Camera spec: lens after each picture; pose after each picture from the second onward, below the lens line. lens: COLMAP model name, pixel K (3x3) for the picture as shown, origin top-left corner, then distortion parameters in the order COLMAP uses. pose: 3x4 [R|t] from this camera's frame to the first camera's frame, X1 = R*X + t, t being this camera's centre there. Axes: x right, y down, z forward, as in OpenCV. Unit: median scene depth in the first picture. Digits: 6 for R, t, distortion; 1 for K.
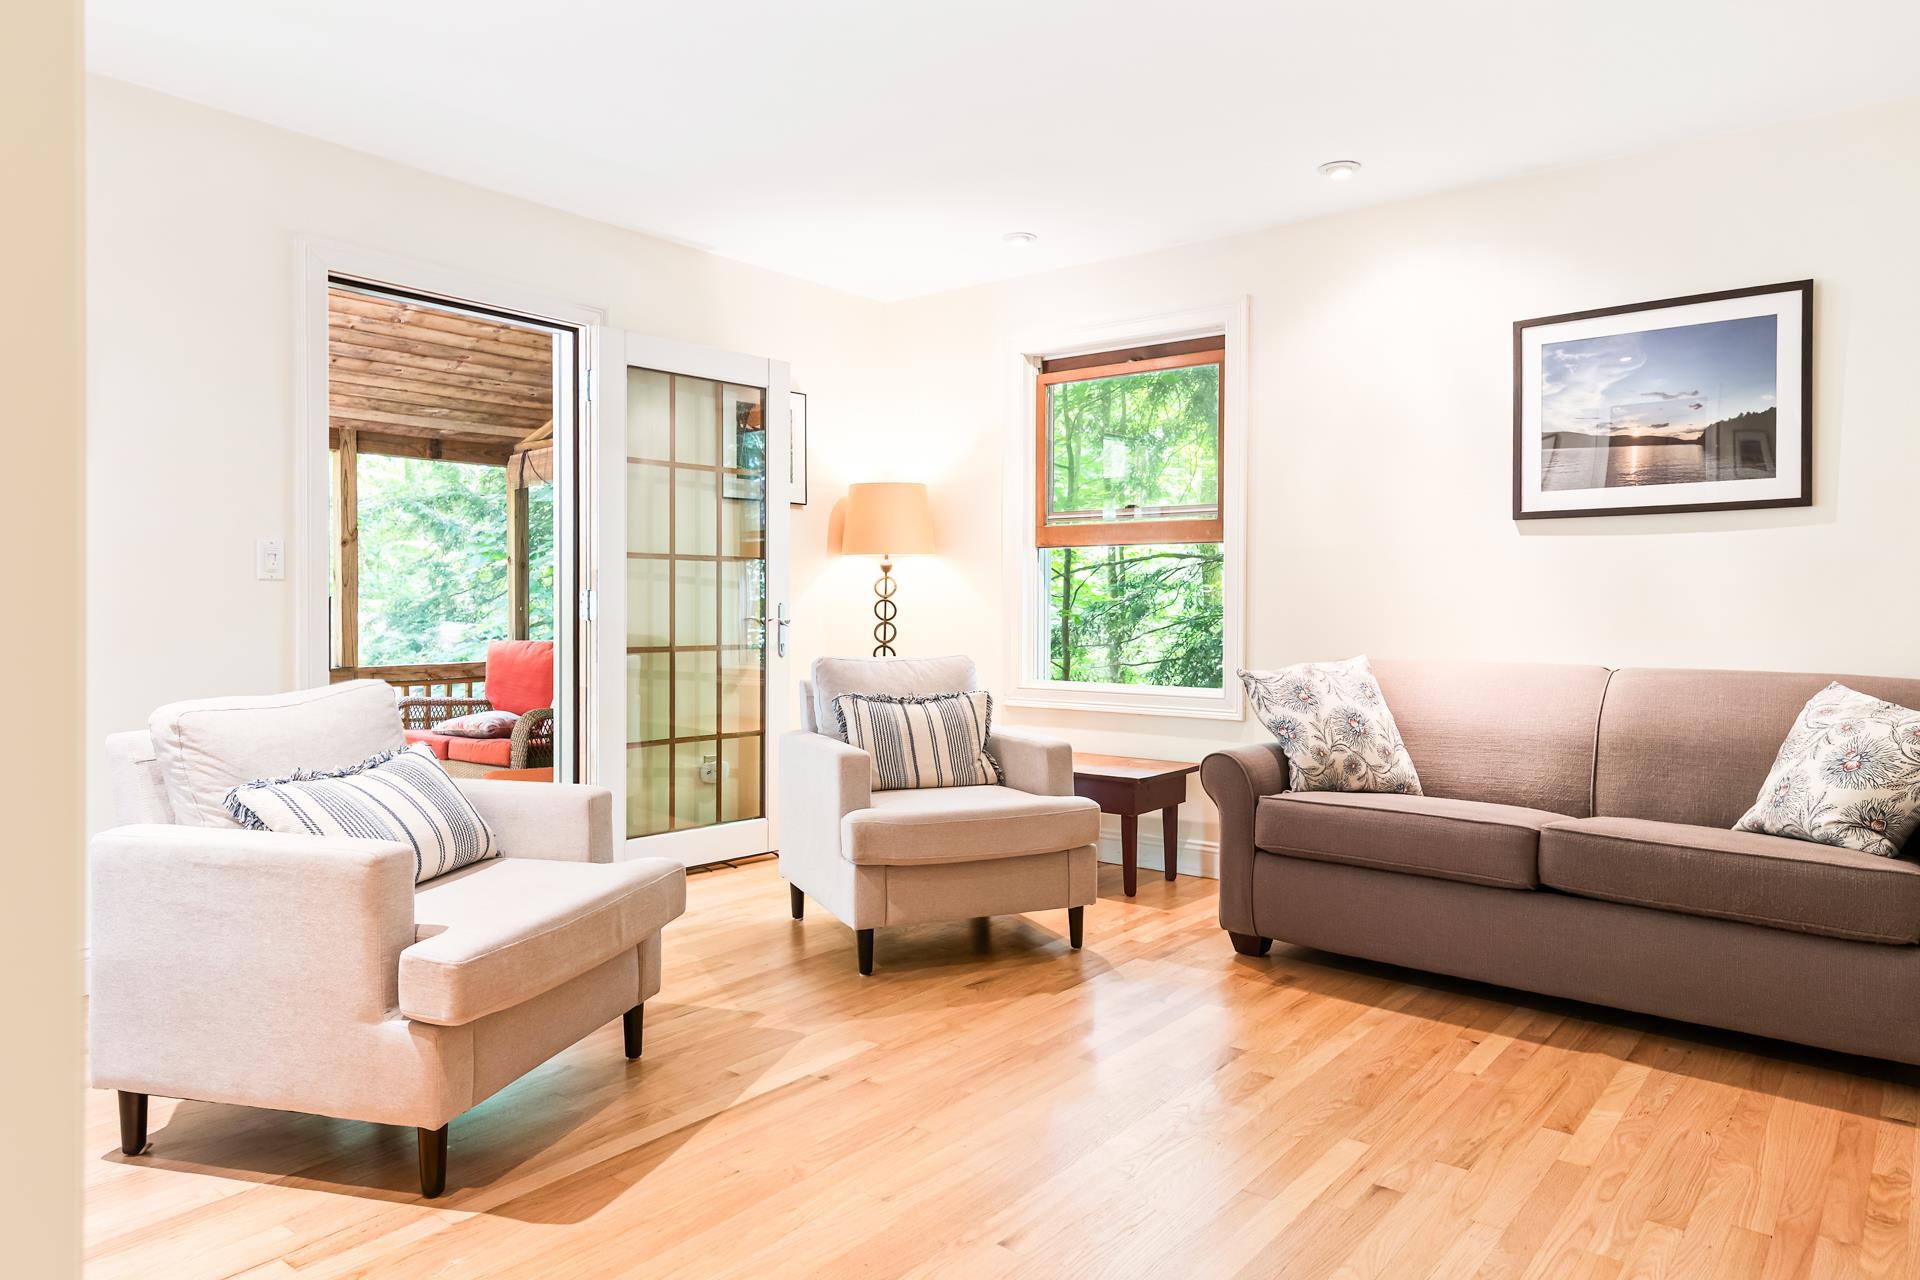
lens RADIAL K [[1229.8, 0, 961.3], [0, 1229.8, 626.4], [0, 0, 1]] dist [0.011056, 0.001840]
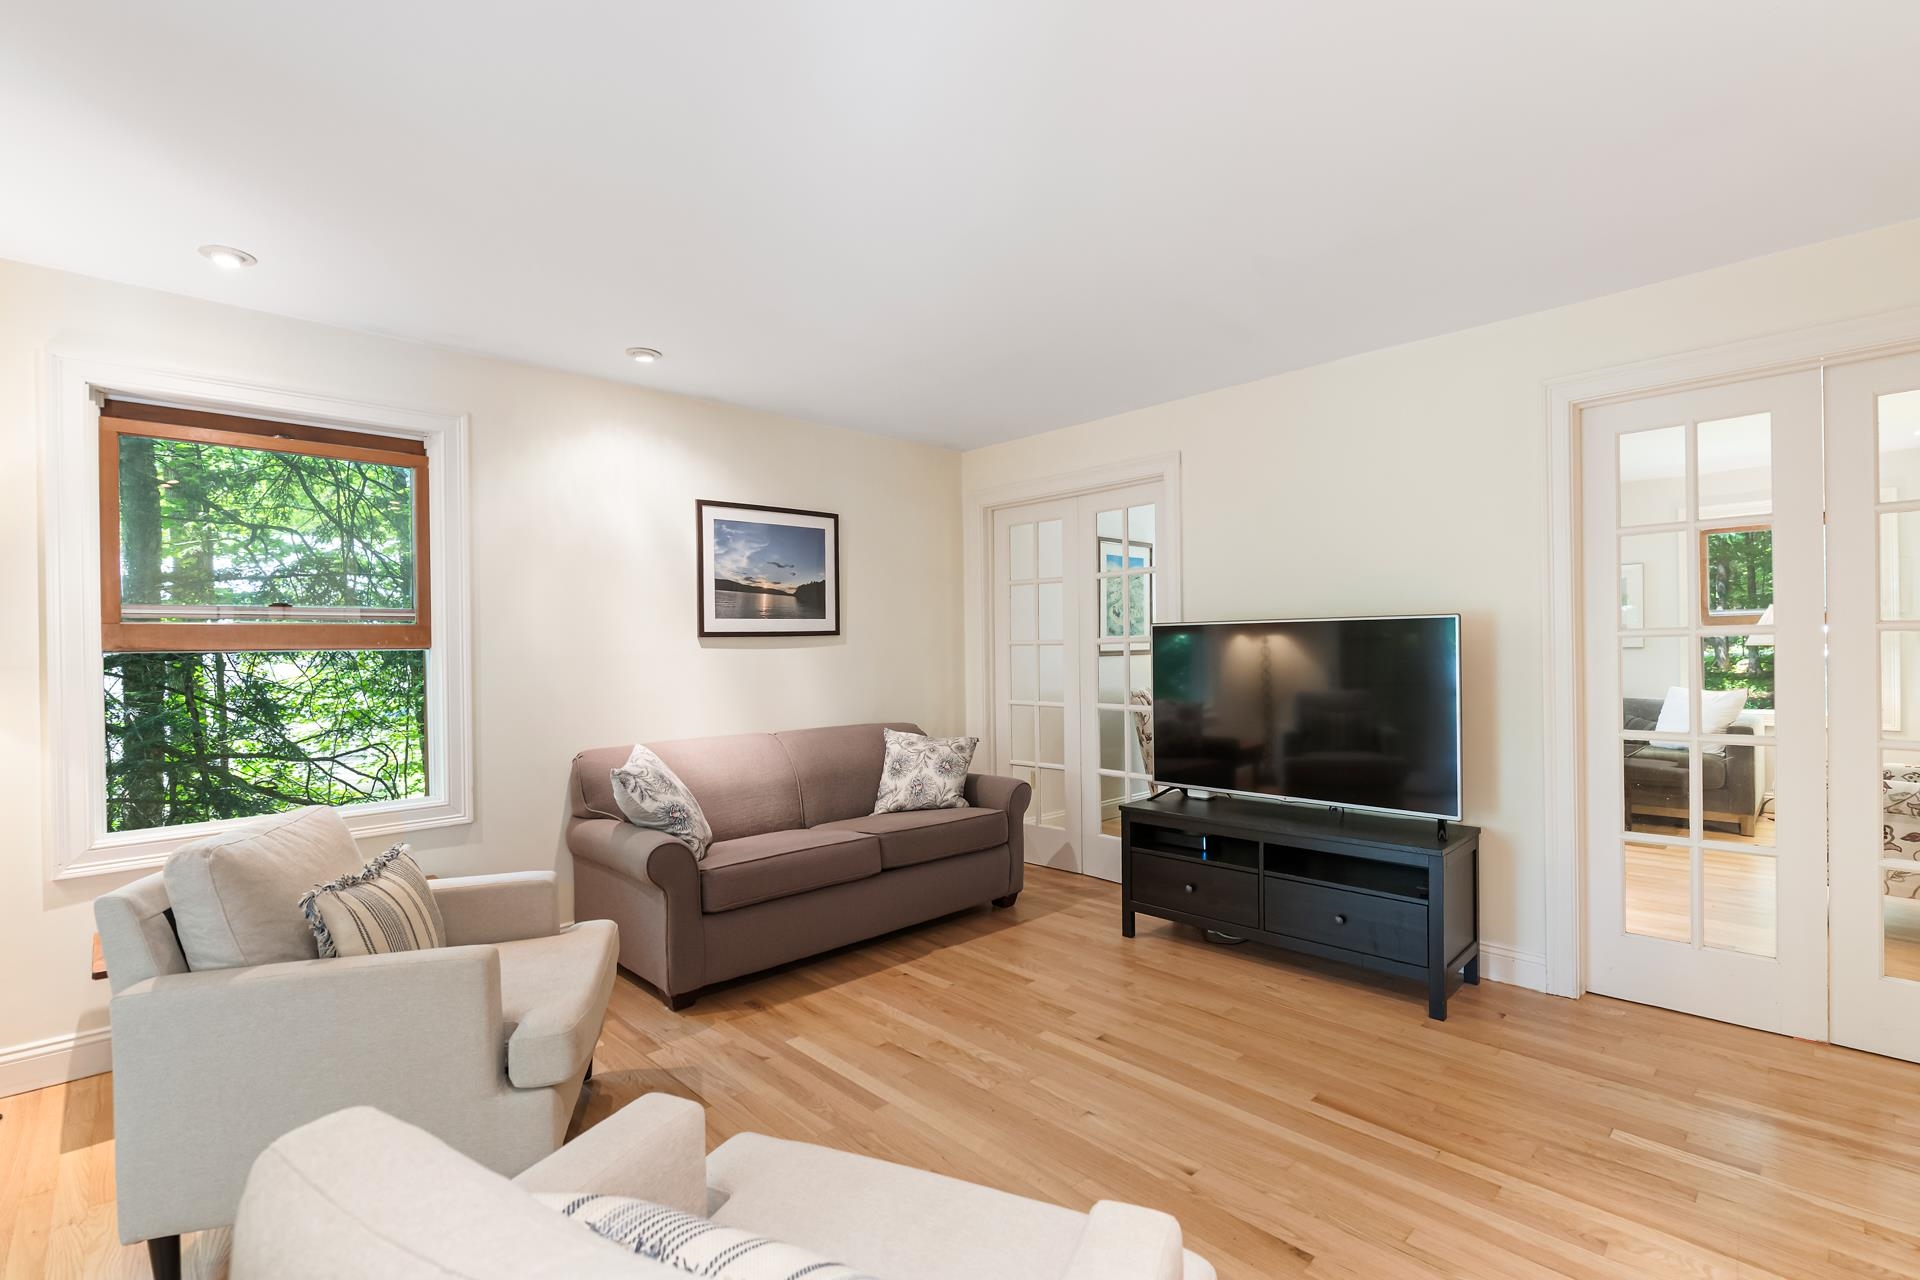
lens RADIAL K [[856.8, 0, 971.6], [0, 856.8, 653.7], [0, 0, 1]] dist [-0.003905, -0.000218]
pose [[0.121383, -0.008964, 0.992565, -0.551660], [0.040025, 0.999190, 0.004129, -0.065012], [-0.991798, 0.039227, 0.121643, 0.627306]]
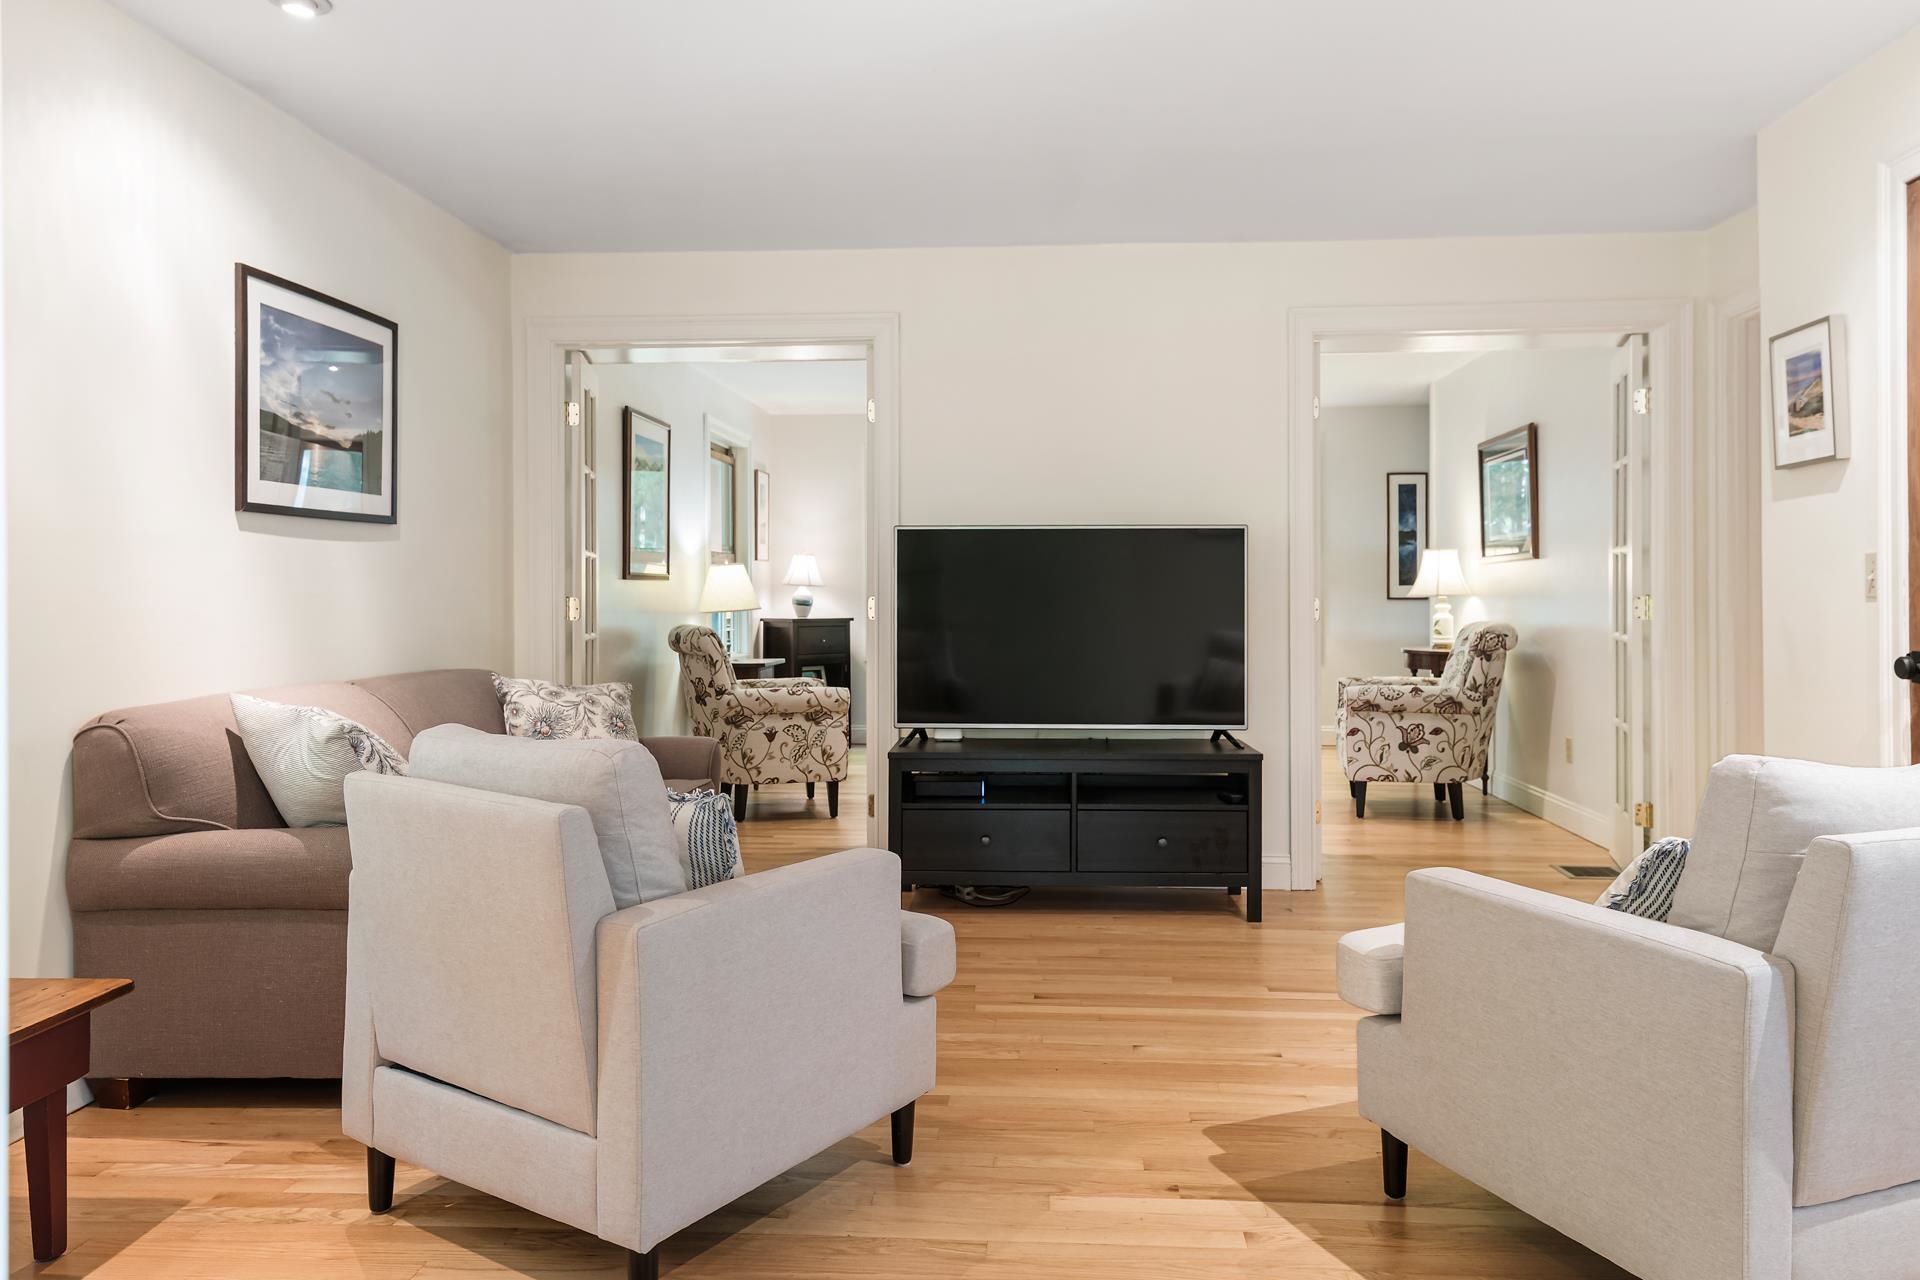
lens RADIAL K [[1322.0, 0, 964.1], [0, 1322.0, 595.3], [0, 0, 1]] dist [0.034029, 0.000755]
pose [[-0.566915, 0.000002, 0.823776, -0.584412], [0.022981, 0.999611, 0.015813, -0.038579], [-0.823456, 0.027895, -0.566695, 1.223118]]
